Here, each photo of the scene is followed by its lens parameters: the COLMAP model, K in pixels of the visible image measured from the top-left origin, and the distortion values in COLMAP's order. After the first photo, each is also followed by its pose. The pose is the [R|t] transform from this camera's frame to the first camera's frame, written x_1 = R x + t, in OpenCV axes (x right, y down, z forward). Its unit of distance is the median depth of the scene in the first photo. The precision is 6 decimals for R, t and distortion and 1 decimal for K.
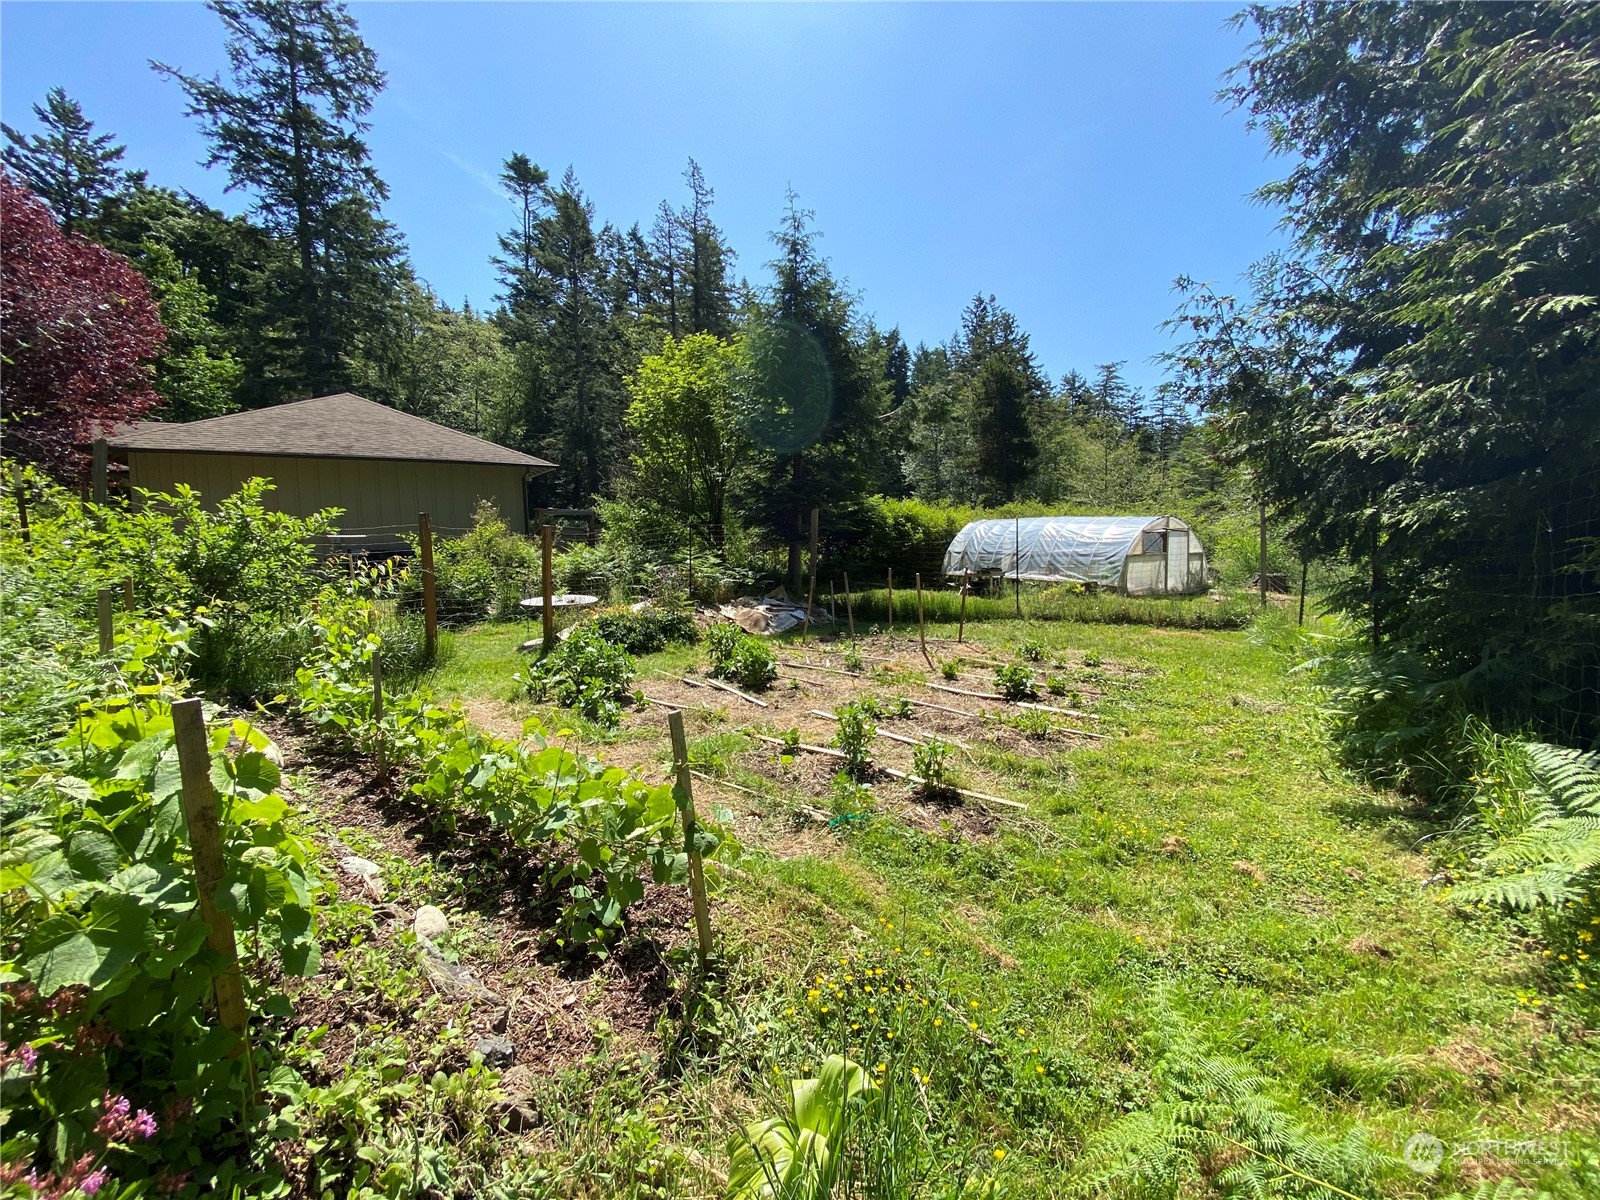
lens RADIAL K [[650.0, 0, 807.9], [0, 650.0, 598.7], [0, 0, 1]] dist [0.001459, -0.002409]
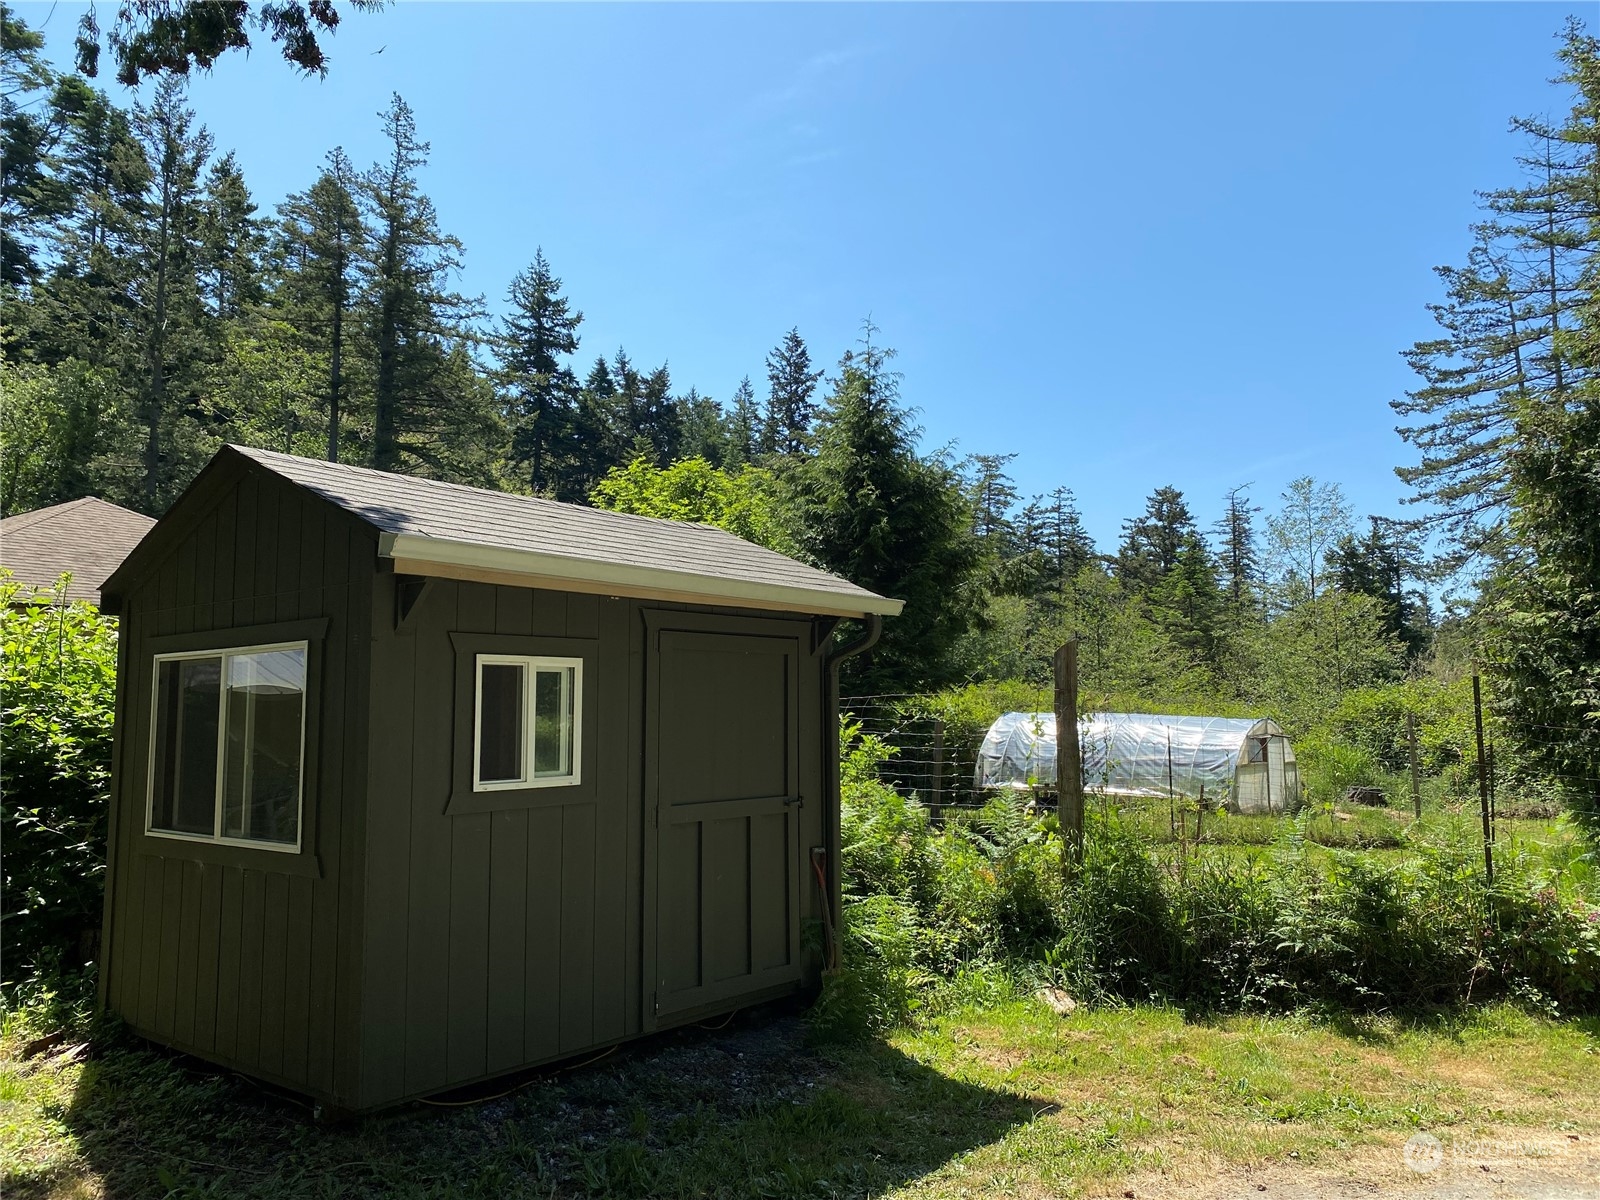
lens RADIAL K [[1236.6, 0, 795.7], [0, 1236.6, 600.7], [0, 0, 1]] dist [0.012506, -0.016480]
pose [[0.940486, 0.032027, 0.338320, -0.460064], [0.026919, 0.985400, -0.168114, -0.018367], [-0.338765, 0.167216, 0.925893, -0.258330]]
